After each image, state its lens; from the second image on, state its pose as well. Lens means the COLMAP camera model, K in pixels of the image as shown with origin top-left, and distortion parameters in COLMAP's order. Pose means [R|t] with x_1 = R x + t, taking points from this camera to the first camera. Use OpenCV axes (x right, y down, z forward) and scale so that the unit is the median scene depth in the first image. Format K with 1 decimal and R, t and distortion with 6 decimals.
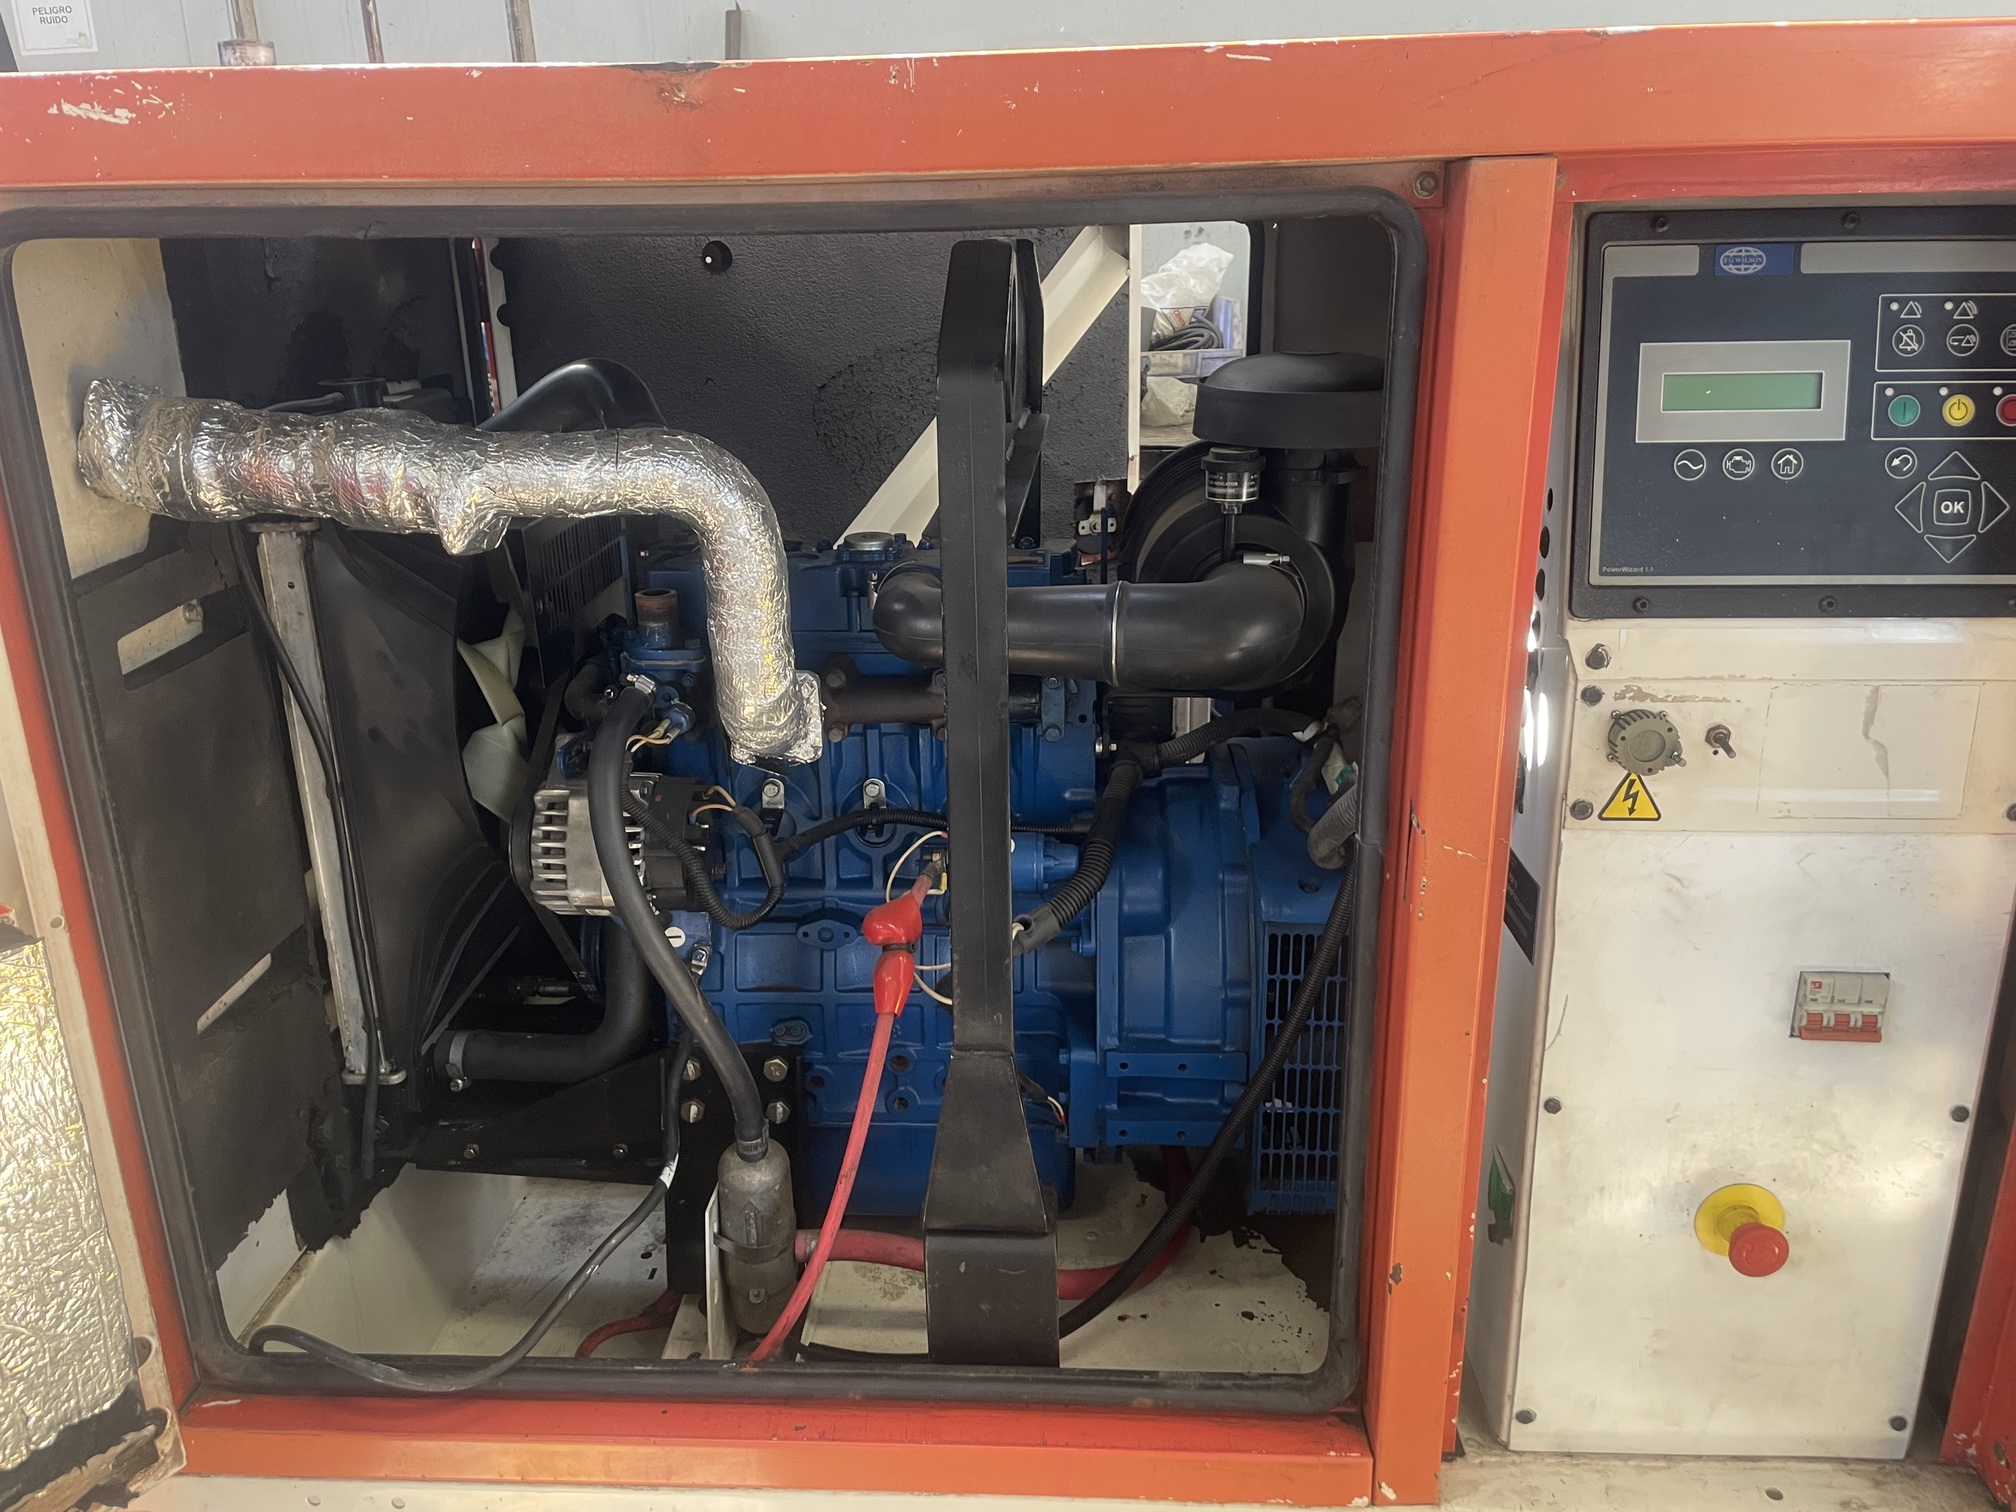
lens RADIAL K [[1501.4, 0, 1001.2], [0, 1501.4, 730.5], [0, 0, 1]] dist [0.077456, -0.102522]
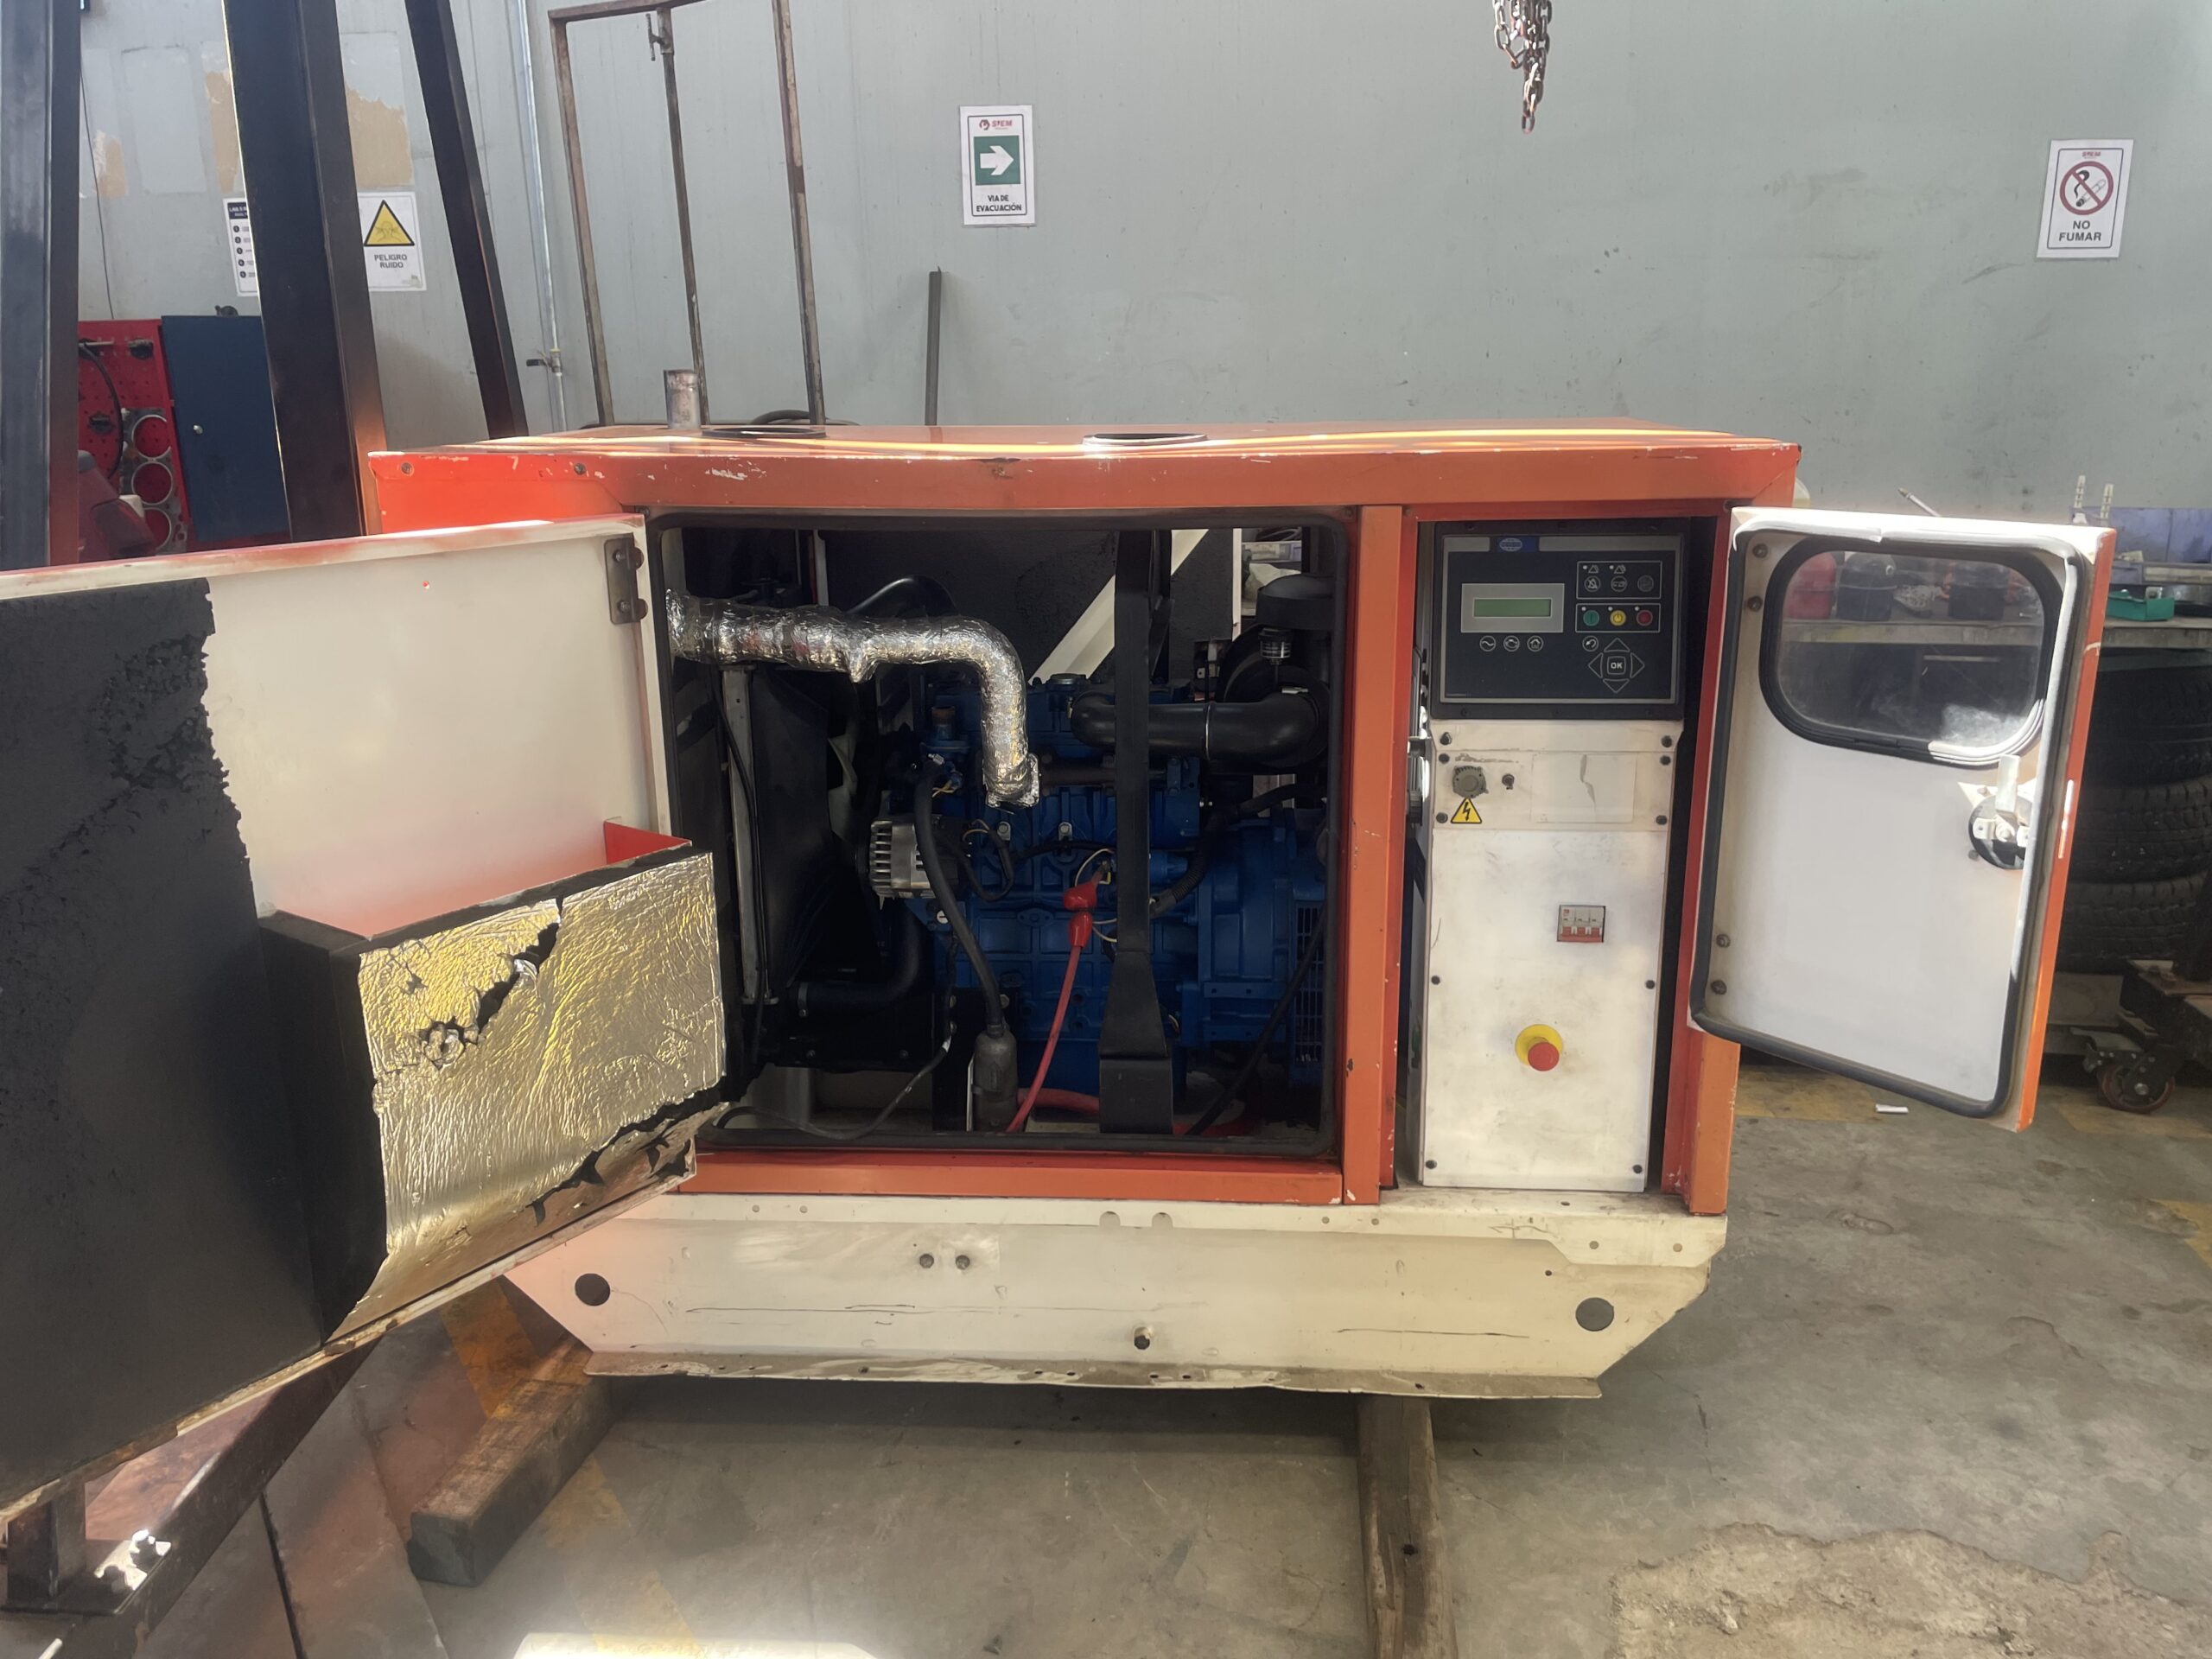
lens RADIAL K [[1664.7, 0, 1126.3], [0, 1664.7, 811.6], [0, 0, 1]] dist [0.084100, -0.111489]
pose [[0.999938, 0.010299, -0.004254, -0.012781], [-0.010513, 0.998496, -0.053799, 0.147266], [0.003693, 0.053841, 0.998543, -1.029318]]
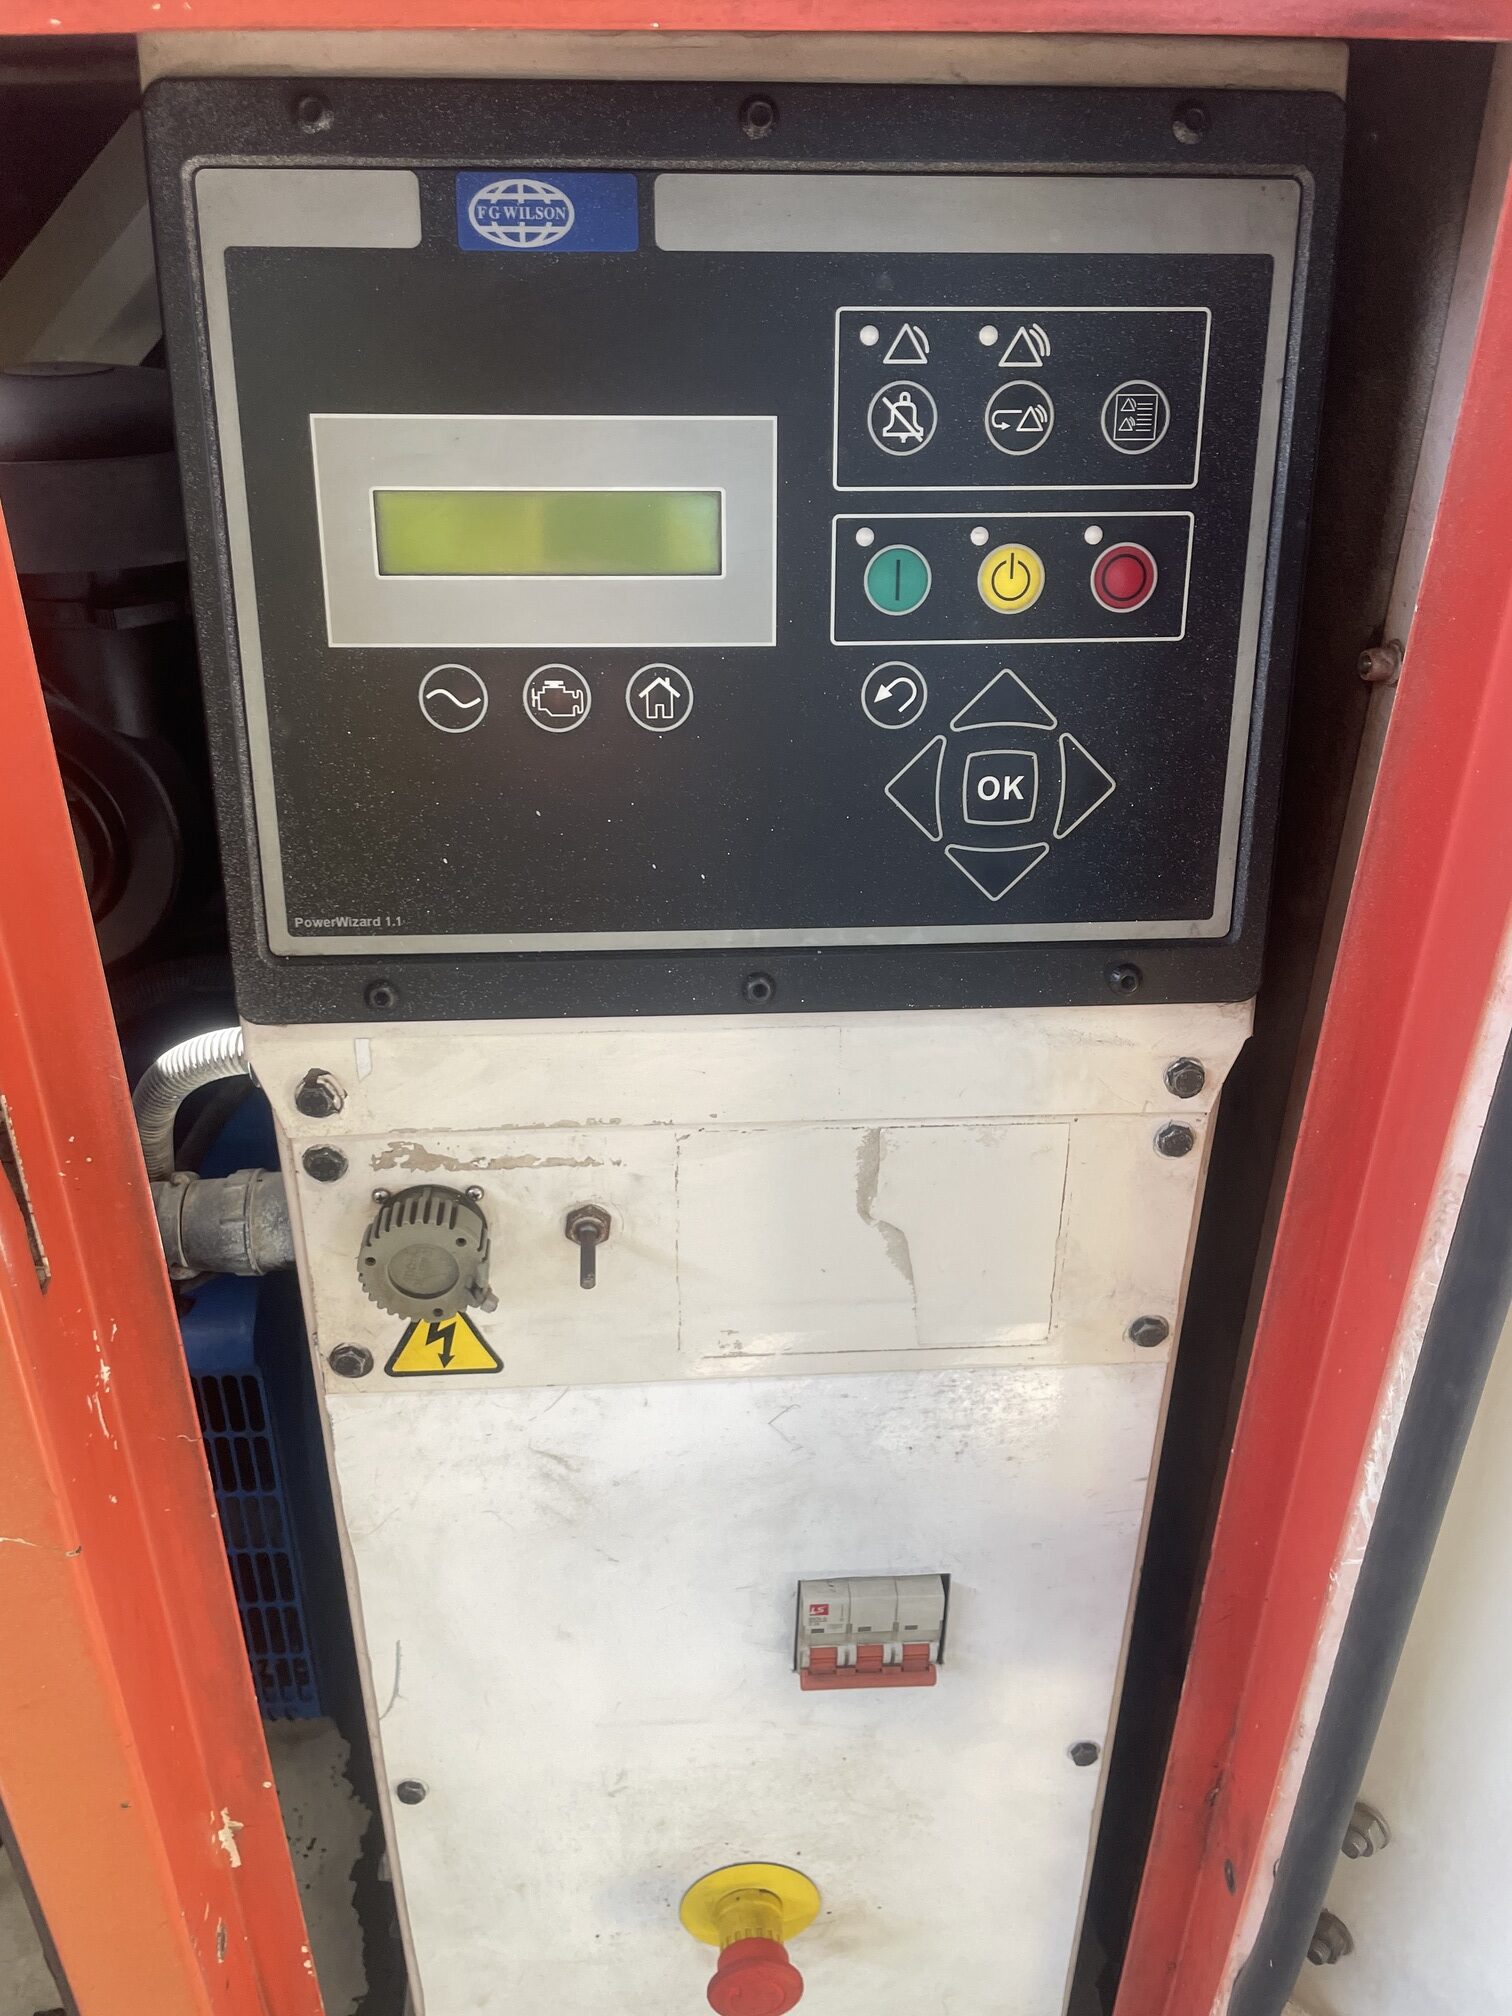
lens RADIAL K [[1517.2, 0, 749.8], [0, 1517.2, 994.3], [0, 0, 1]] dist [0.084100, -0.111489]
pose [[0.991998, -0.037030, 0.120702, 0.412104], [0.014793, 0.983525, 0.180163, -0.143919], [-0.125385, -0.176936, 0.976203, 0.450542]]
